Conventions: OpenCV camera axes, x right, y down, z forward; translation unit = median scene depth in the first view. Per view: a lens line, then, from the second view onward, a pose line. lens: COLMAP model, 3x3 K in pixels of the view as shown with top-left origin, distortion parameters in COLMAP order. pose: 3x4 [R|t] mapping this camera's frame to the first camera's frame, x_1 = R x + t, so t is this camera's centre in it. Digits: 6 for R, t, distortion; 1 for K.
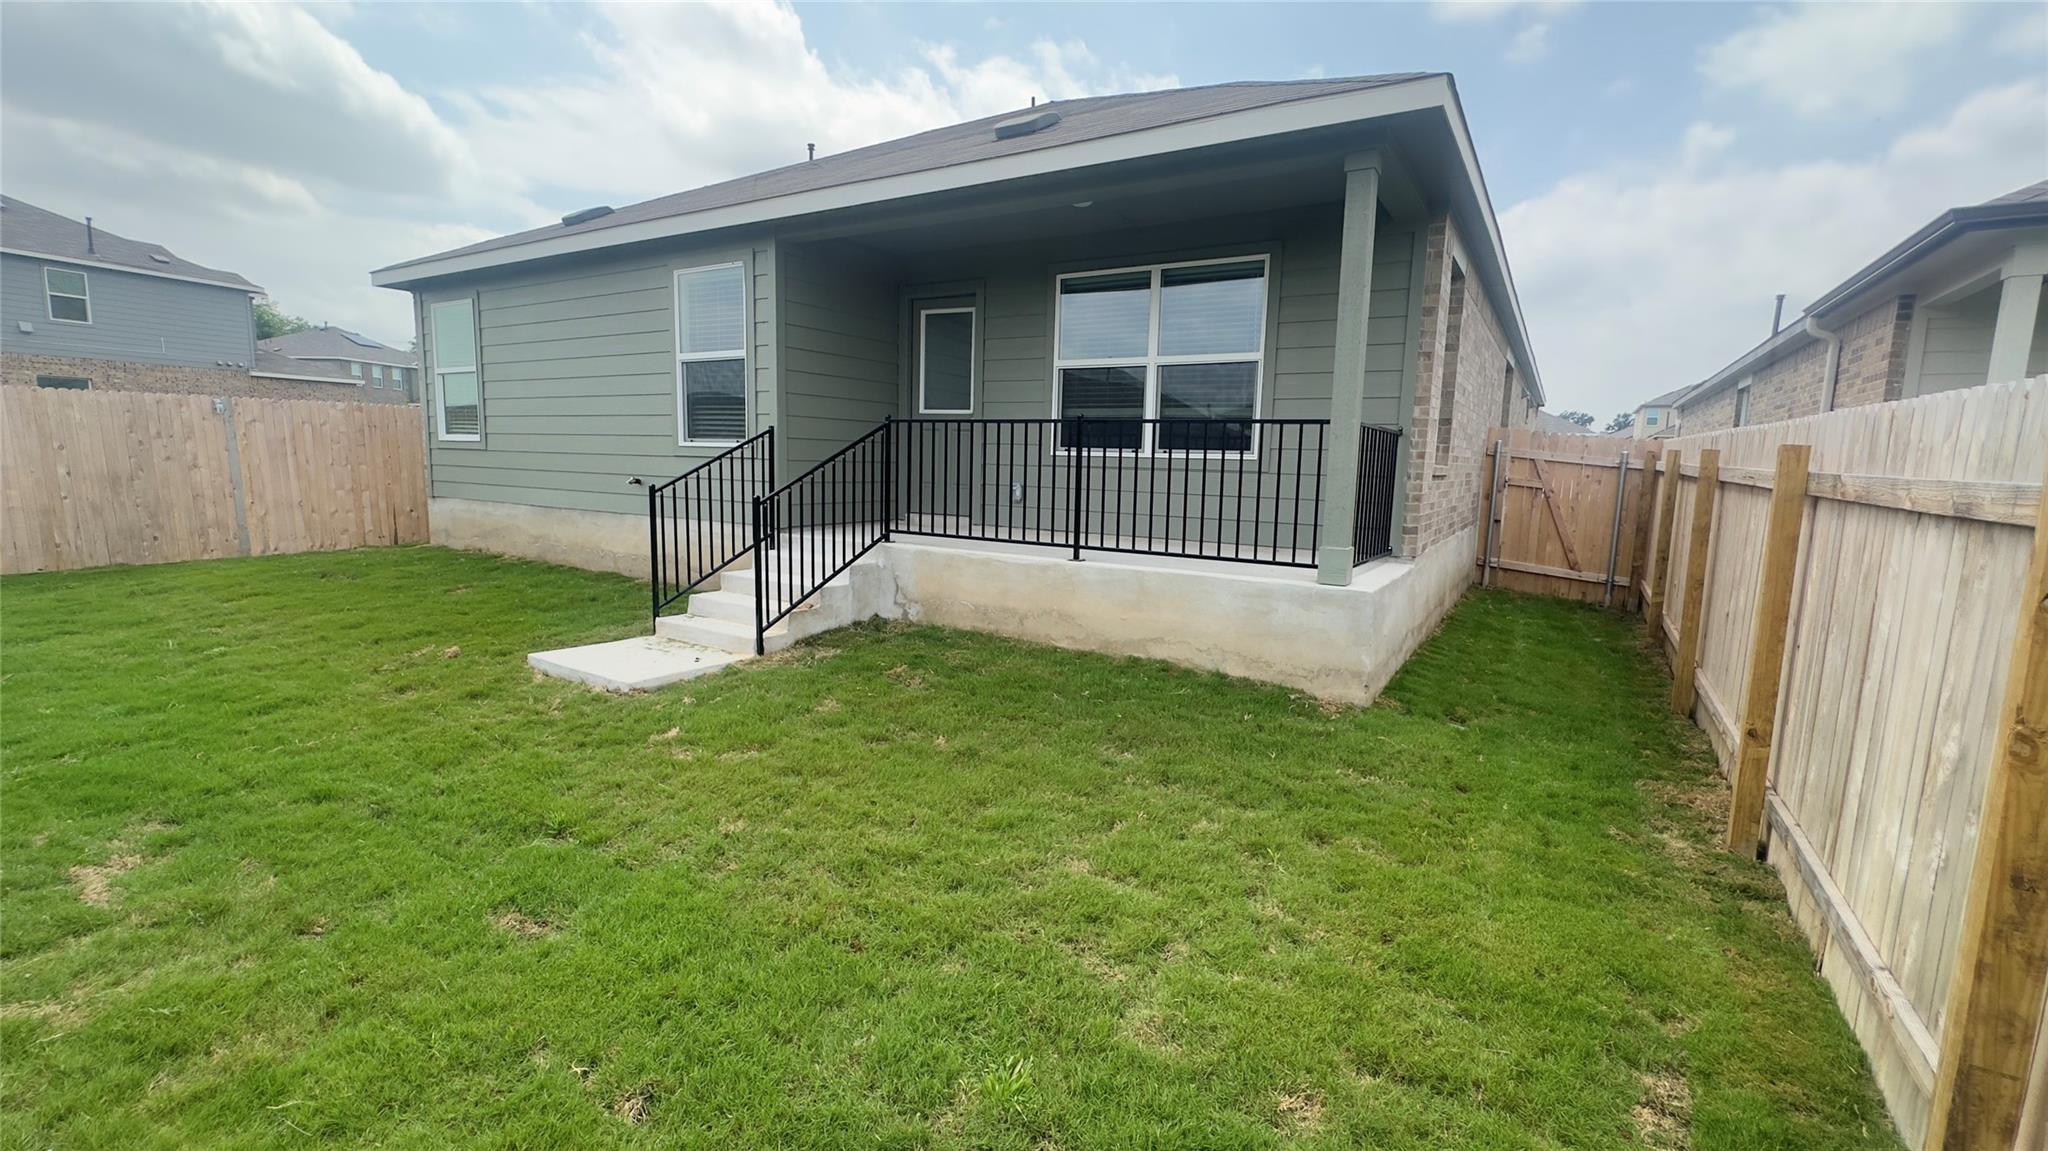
lens RADIAL K [[875.4, 0, 1024.7], [0, 875.4, 570.5], [0, 0, 1]] dist [0.000868, 0.000459]
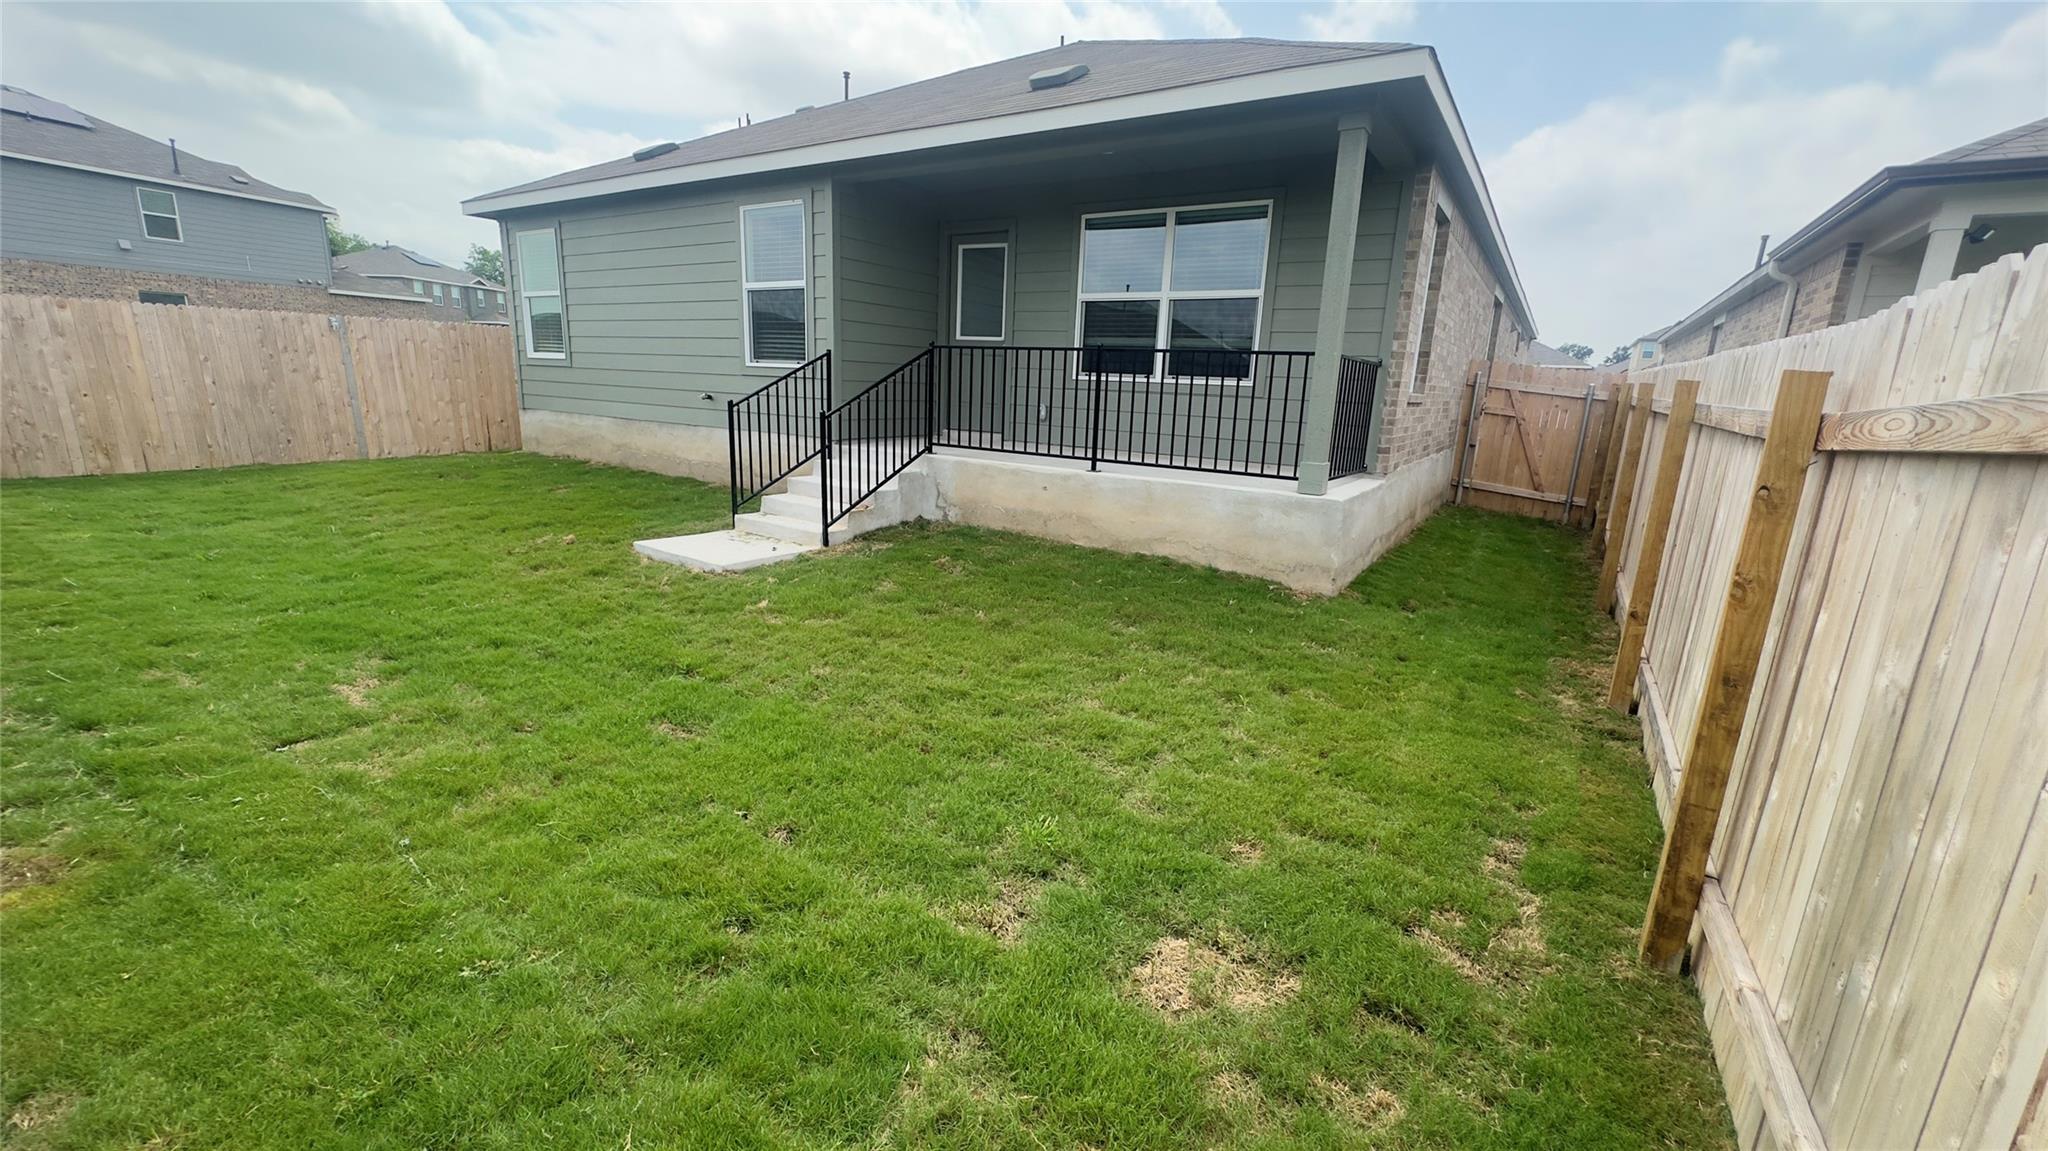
lens RADIAL K [[819.4, 0, 1024.7], [0, 819.4, 571.0], [0, 0, 1]] dist [-0.000116, -0.000197]
pose [[0.999646, 0.019434, -0.018161, -0.010536], [-0.017528, 0.994857, 0.099759, 0.013406], [0.020006, -0.099406, 0.994846, -0.103694]]
